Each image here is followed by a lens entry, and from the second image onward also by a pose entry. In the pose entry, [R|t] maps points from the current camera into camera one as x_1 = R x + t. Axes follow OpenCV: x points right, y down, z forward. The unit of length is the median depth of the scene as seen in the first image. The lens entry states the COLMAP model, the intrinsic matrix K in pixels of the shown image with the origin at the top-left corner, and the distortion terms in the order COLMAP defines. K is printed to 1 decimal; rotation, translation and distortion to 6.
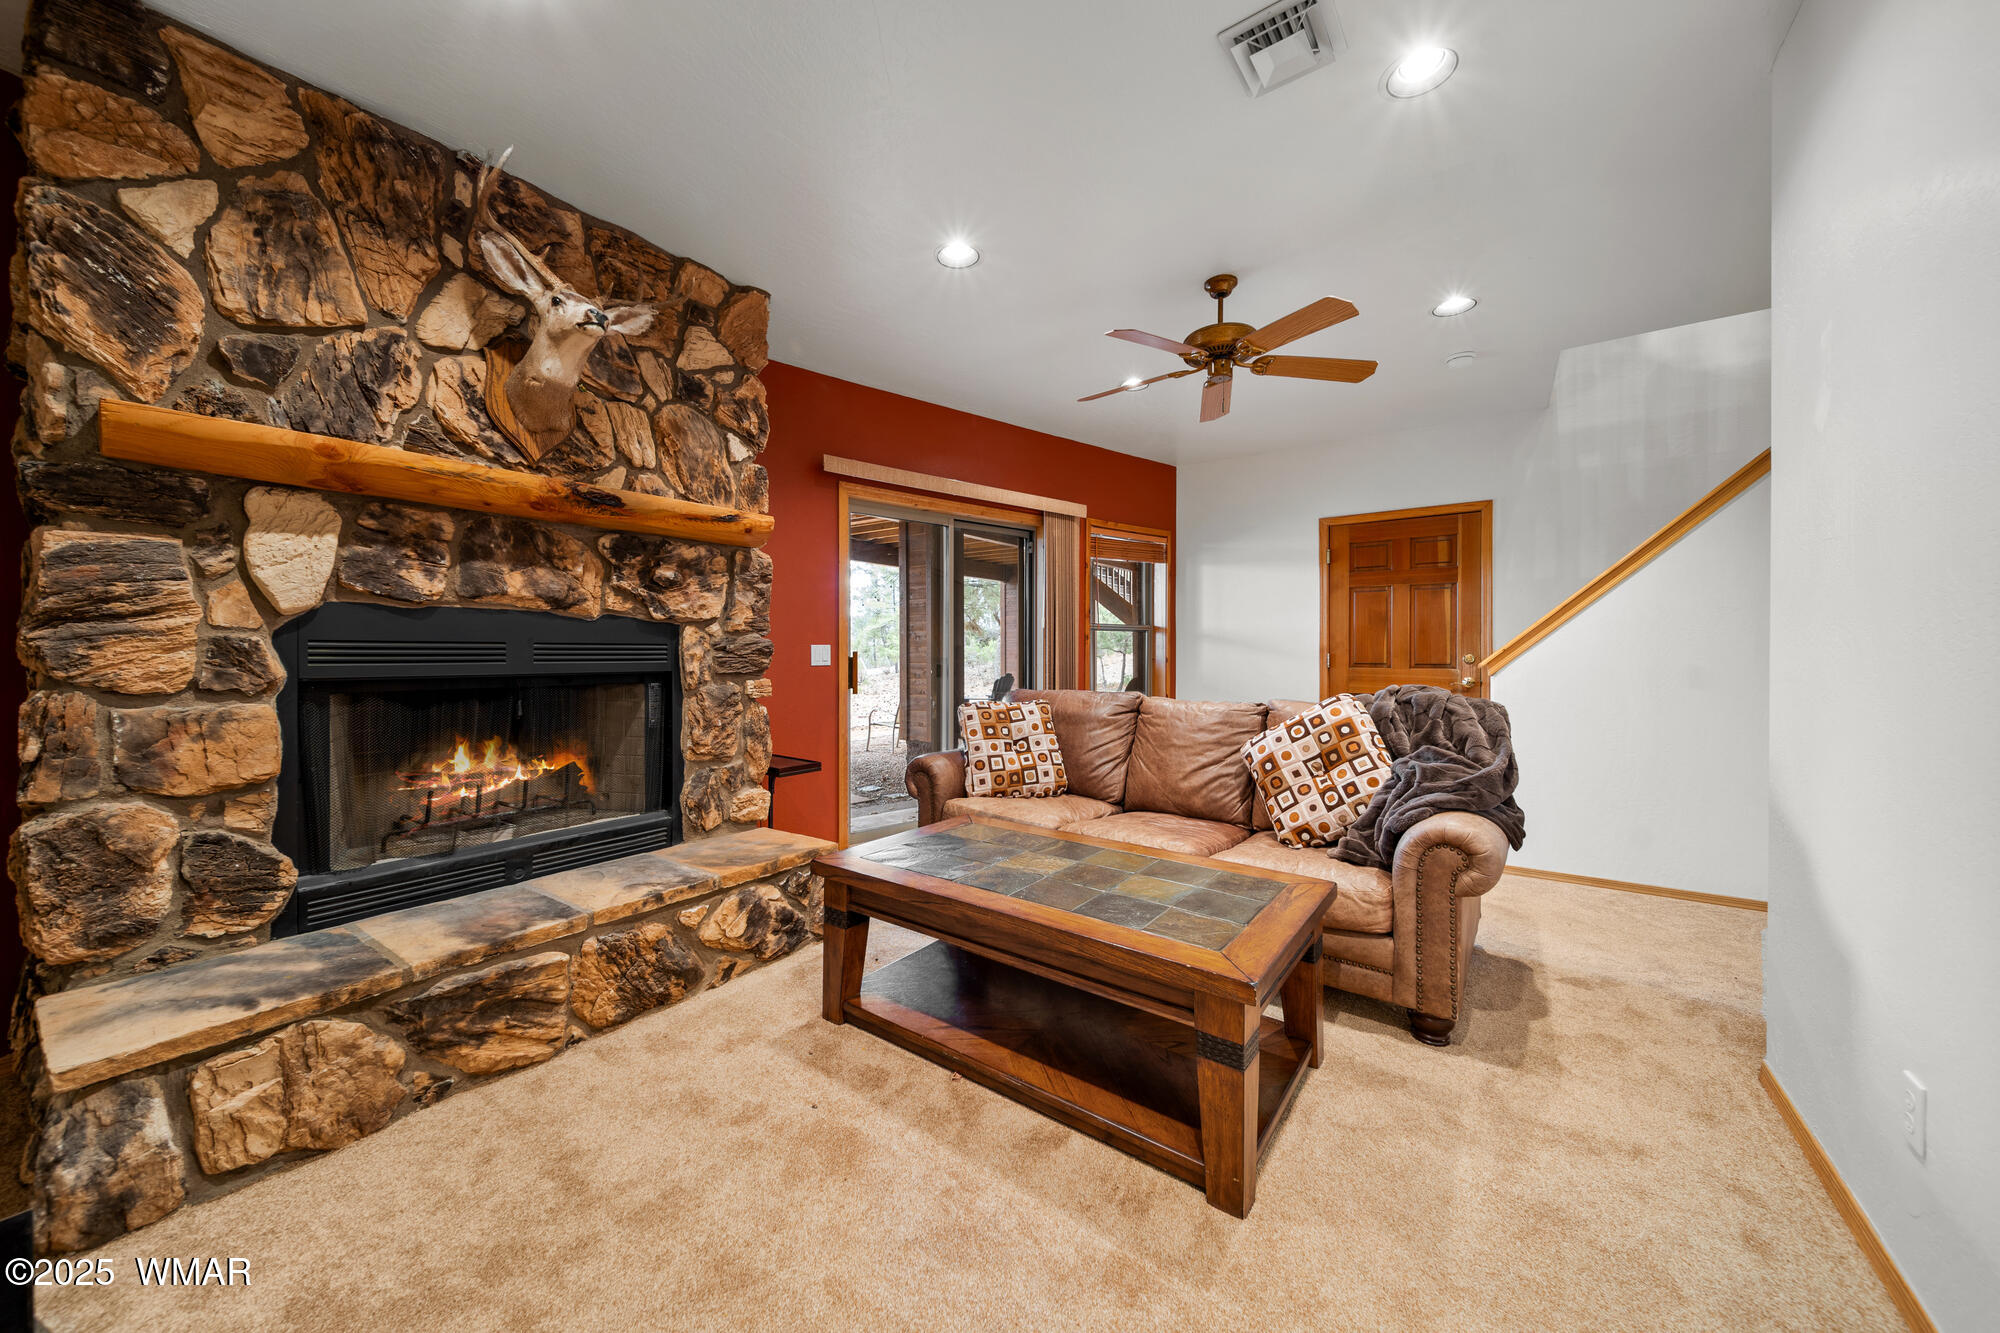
lens RADIAL K [[716.6, 0, 988.4], [0, 716.6, 653.4], [0, 0, 1]] dist [0.005512, -0.000927]
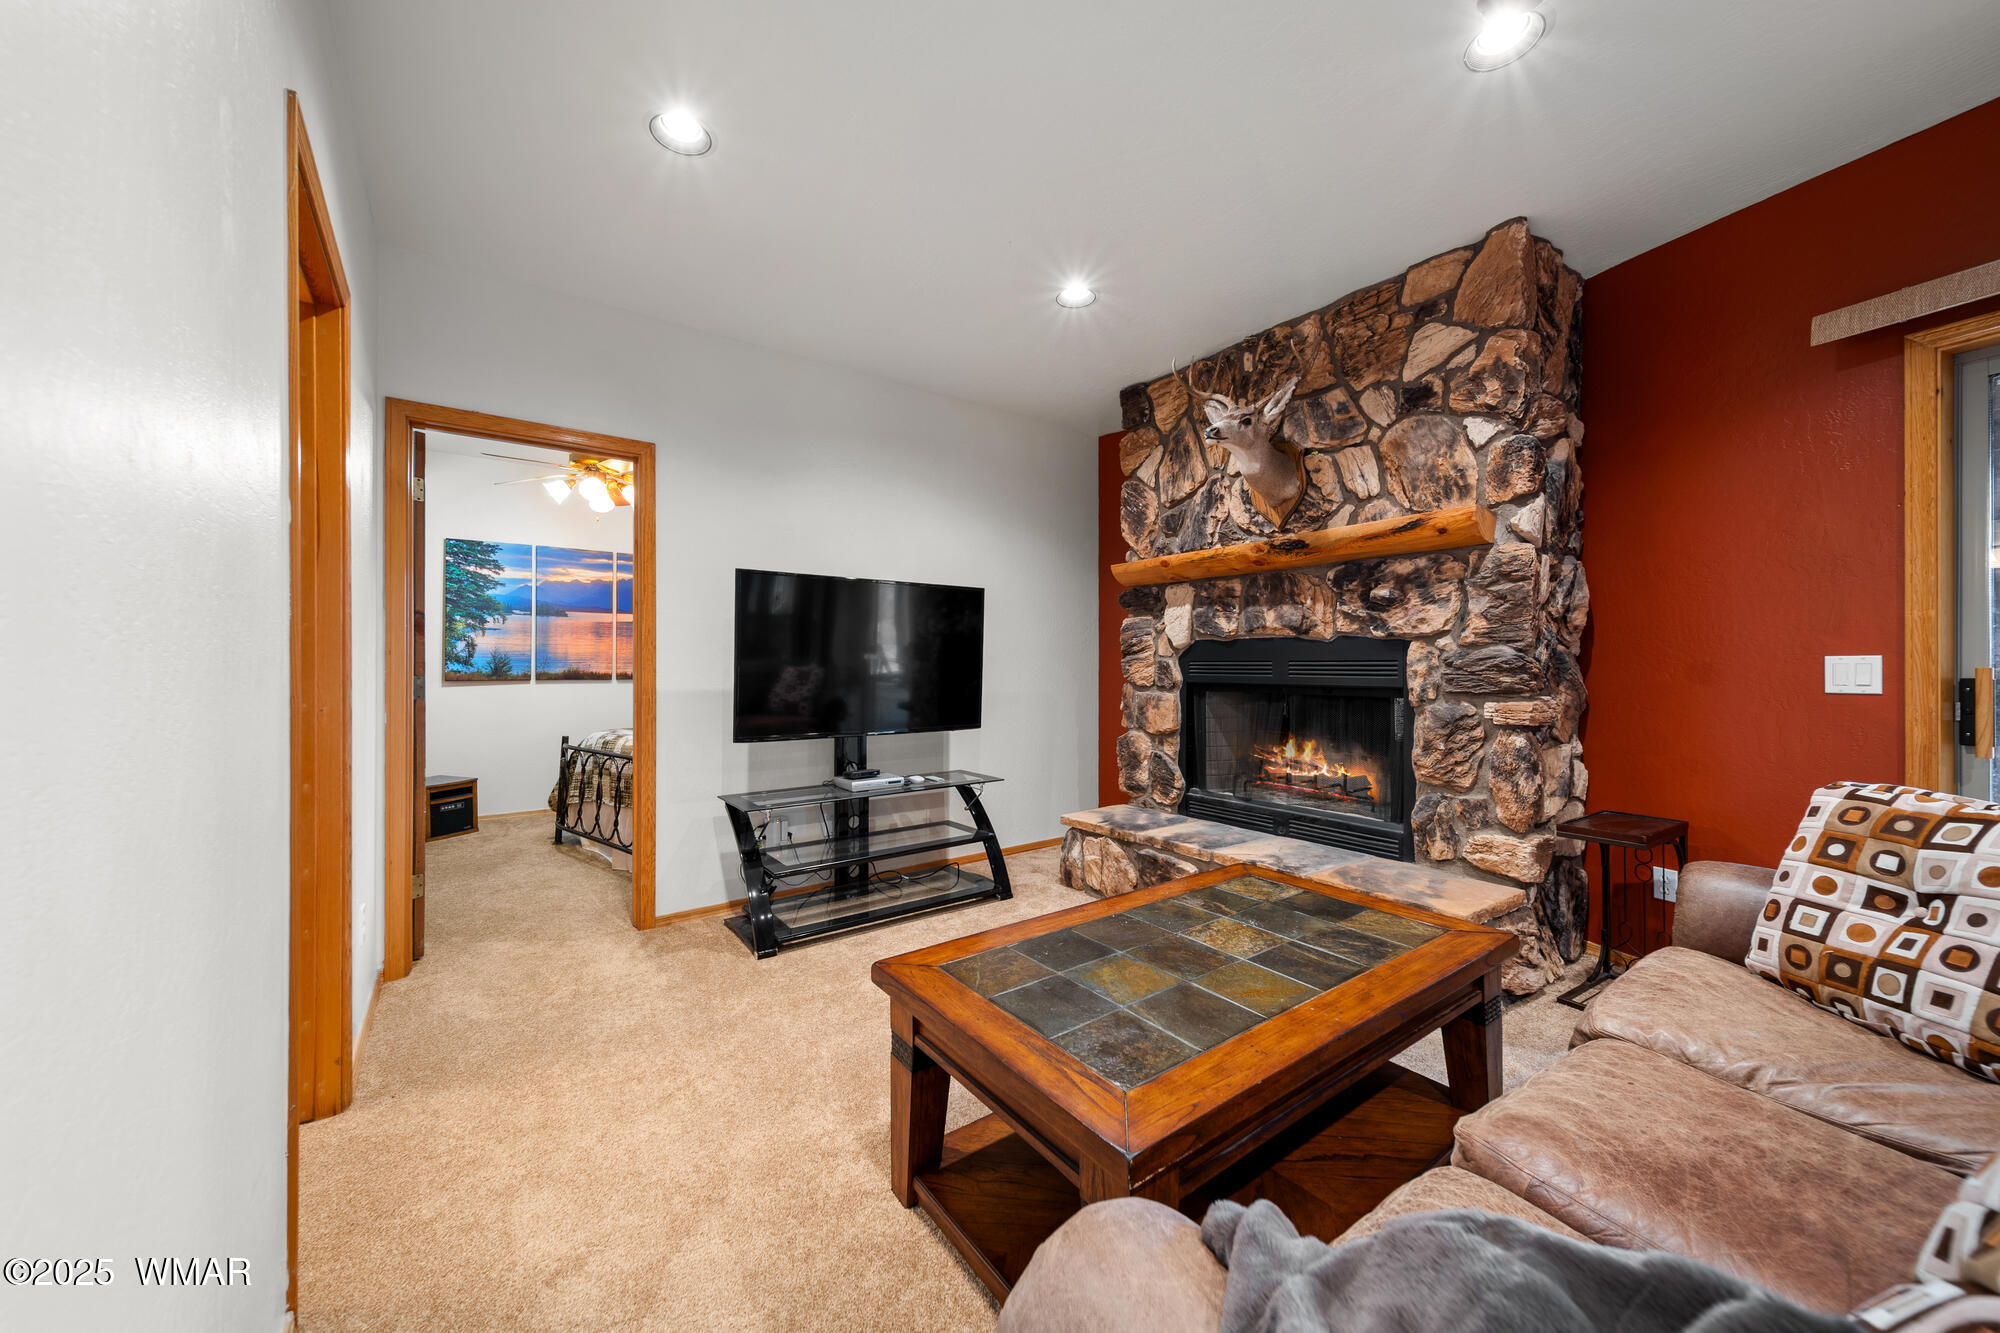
lens RADIAL K [[716.6, 0, 994.4], [0, 716.6, 667.1], [0, 0, 1]] dist [0.005512, -0.000927]
pose [[-0.314505, -0.000533, -0.949256, 0.721513], [-0.003325, 0.999994, 0.000540, -0.002207], [0.949250, 0.003326, -0.314505, 0.804436]]
